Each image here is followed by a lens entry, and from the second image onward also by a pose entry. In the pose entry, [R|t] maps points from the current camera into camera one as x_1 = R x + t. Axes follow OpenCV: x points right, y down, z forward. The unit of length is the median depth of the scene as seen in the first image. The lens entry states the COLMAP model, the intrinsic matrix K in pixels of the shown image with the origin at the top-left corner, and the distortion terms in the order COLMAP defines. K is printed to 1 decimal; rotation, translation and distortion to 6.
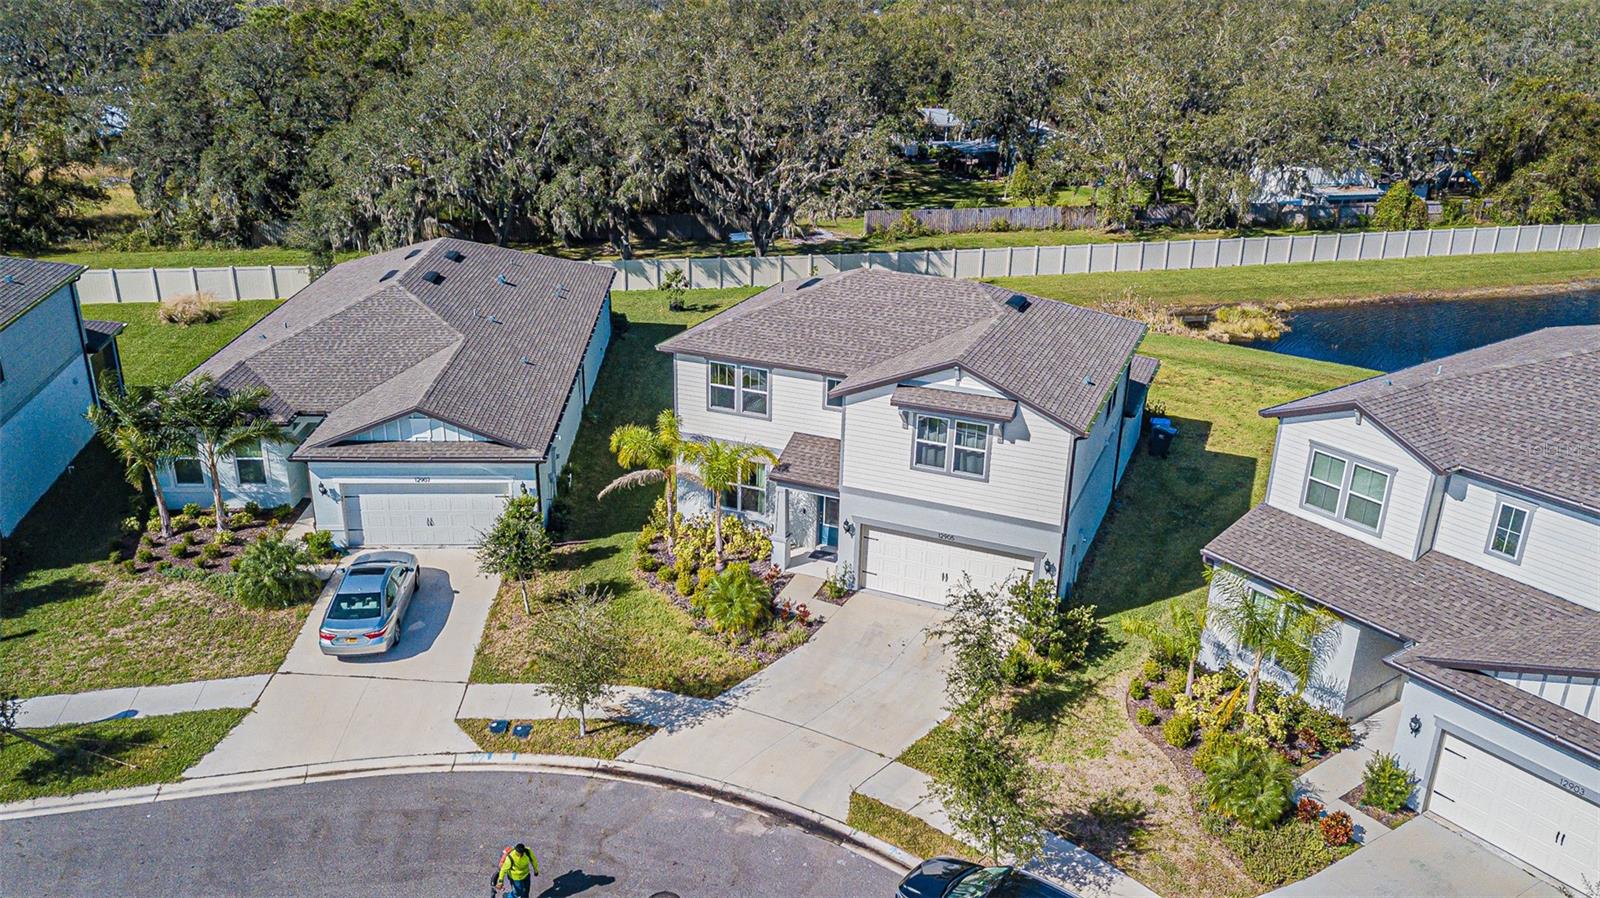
lens RADIAL K [[1223.6, 0, 791.9], [0, 1223.6, 443.4], [0, 0, 1]] dist [0.038425, -0.011214]
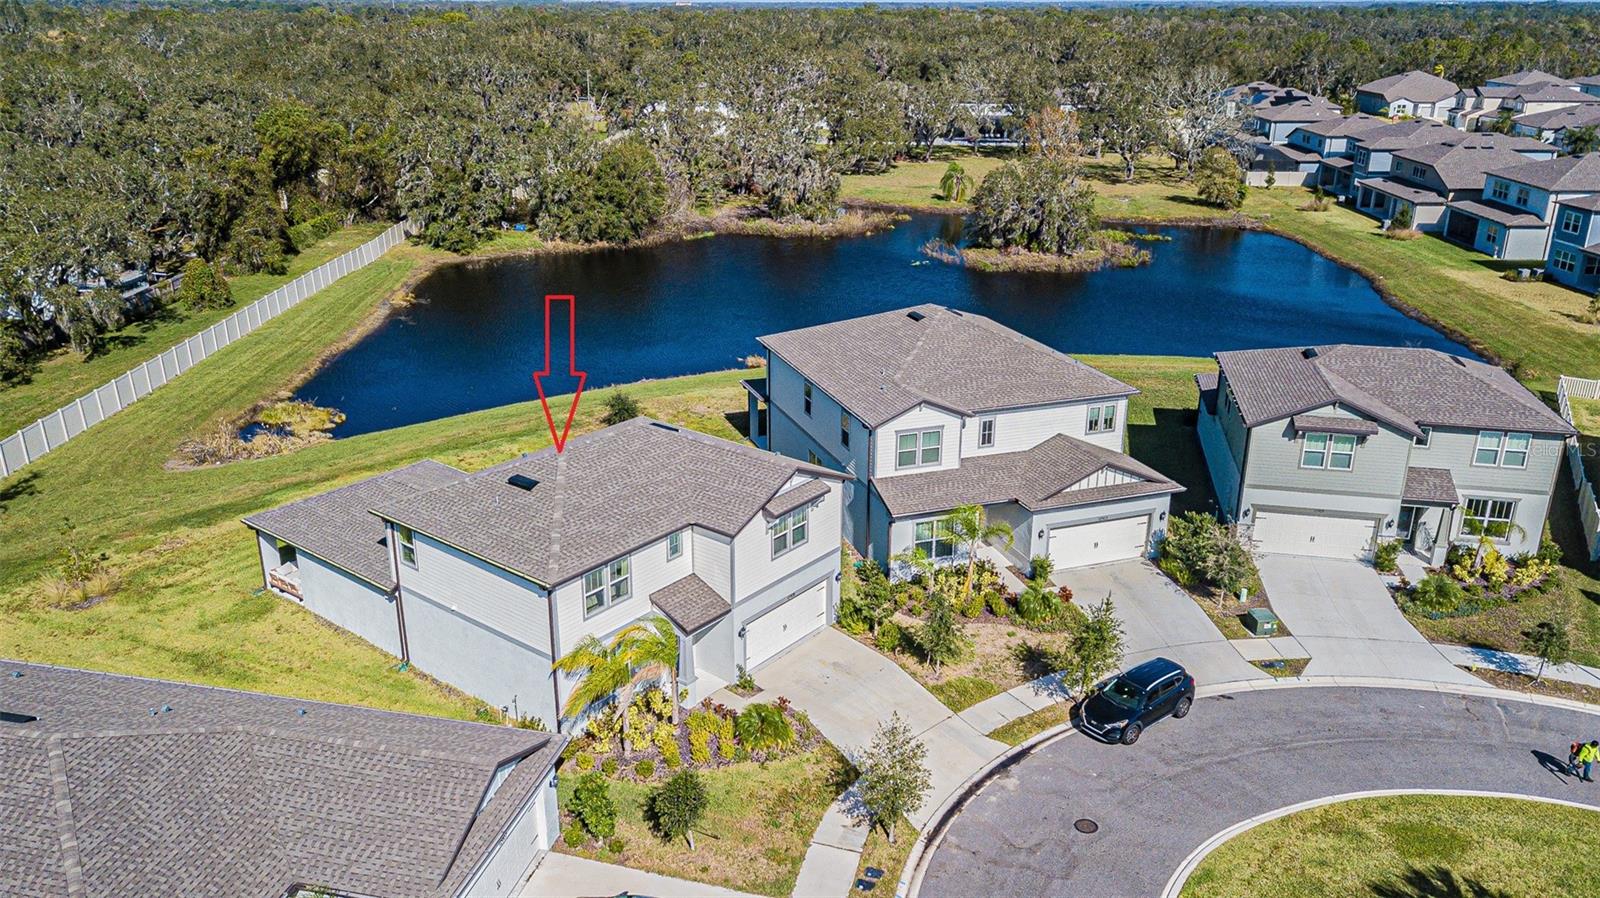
lens RADIAL K [[1223.6, 0, 787.4], [0, 1223.6, 449.4], [0, 0, 1]] dist [0.038425, -0.011214]
pose [[0.279444, -0.350053, 0.894077, -1.035052], [0.345690, 0.905408, 0.246444, -0.408108], [-0.895773, 0.240206, 0.374021, 0.474985]]
